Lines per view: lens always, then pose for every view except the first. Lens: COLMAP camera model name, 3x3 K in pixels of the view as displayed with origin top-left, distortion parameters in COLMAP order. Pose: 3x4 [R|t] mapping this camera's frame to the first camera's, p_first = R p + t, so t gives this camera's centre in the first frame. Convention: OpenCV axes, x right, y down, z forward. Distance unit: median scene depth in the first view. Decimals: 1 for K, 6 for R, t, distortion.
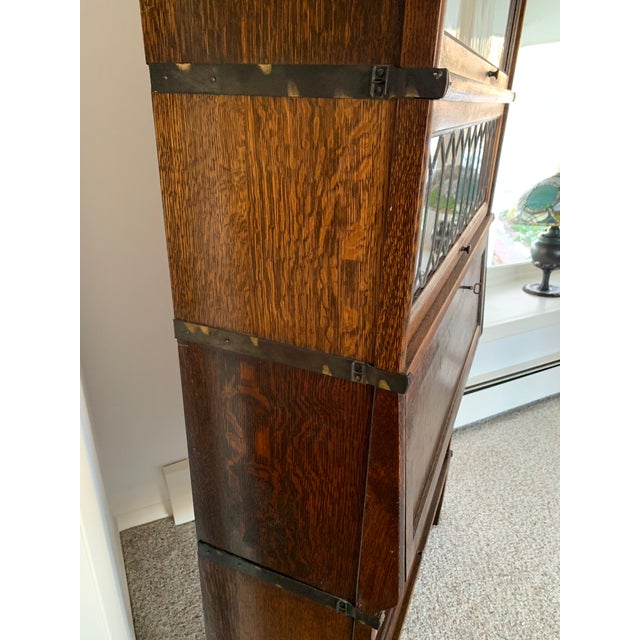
lens RADIAL K [[496.7, 0, 319.9], [0, 496.7, 325.5], [0, 0, 1]] dist [0.021694, -0.030362]
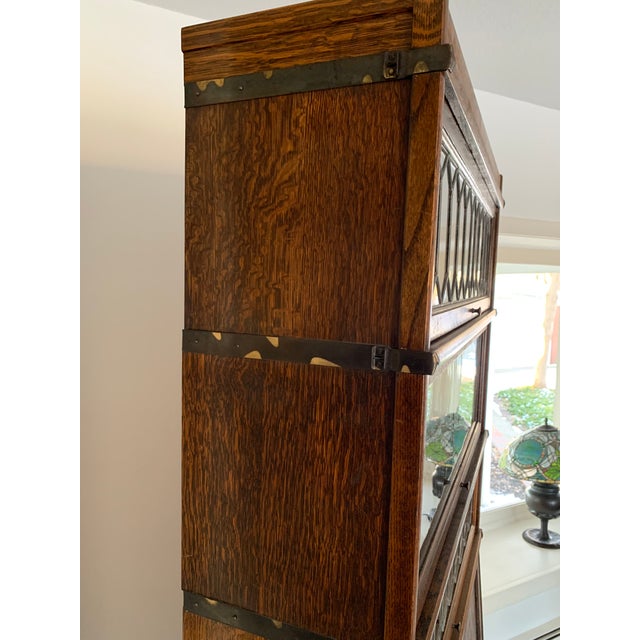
lens RADIAL K [[496.7, 0, 323.0], [0, 496.7, 322.5], [0, 0, 1]] dist [0.021694, -0.030362]
pose [[0.999969, 0.002814, 0.007341, -0.003779], [-0.000234, 0.944004, -0.329934, -0.623139], [-0.007858, 0.329922, 0.943976, -0.337099]]
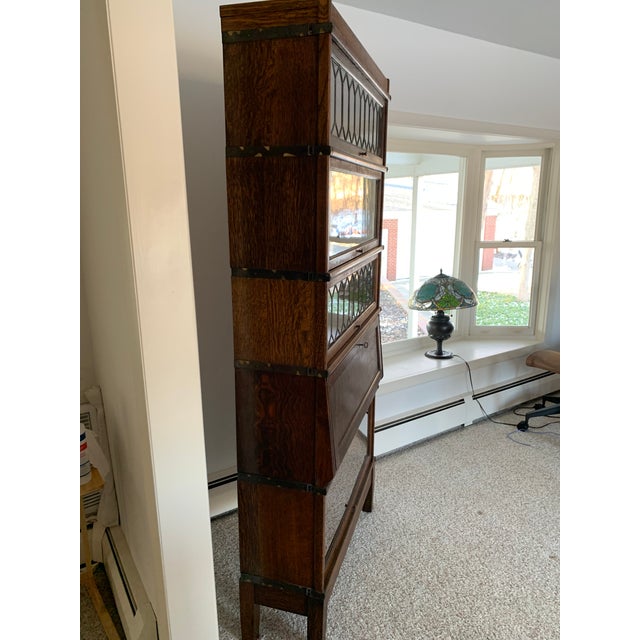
lens RADIAL K [[496.7, 0, 322.5], [0, 496.7, 319.3], [0, 0, 1]] dist [0.021694, -0.030362]
pose [[0.992761, -0.046301, 0.110819, -0.125367], [0.066119, 0.980987, -0.182460, 0.275528], [-0.100264, 0.188467, 0.976948, -1.505972]]
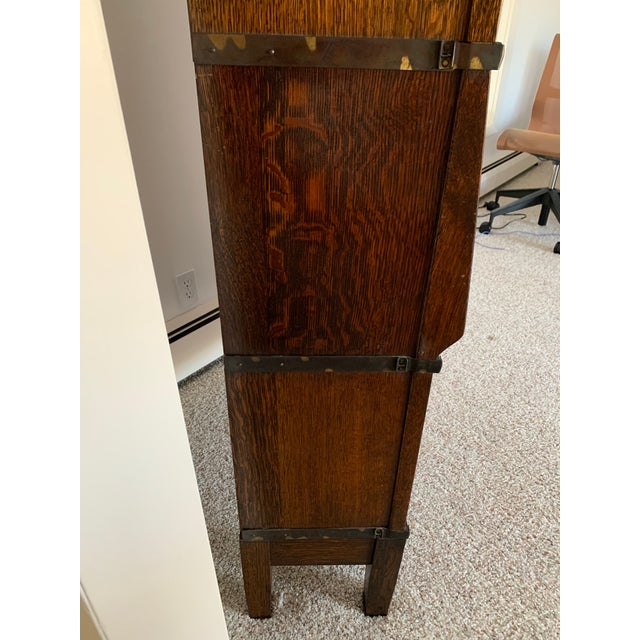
lens RADIAL K [[496.7, 0, 321.4], [0, 496.7, 324.3], [0, 0, 1]] dist [0.021694, -0.030362]
pose [[0.911651, -0.229677, 0.340796, -0.486785], [0.174198, 0.967035, 0.185735, 0.319673], [-0.372221, -0.109959, 0.921608, 0.178999]]
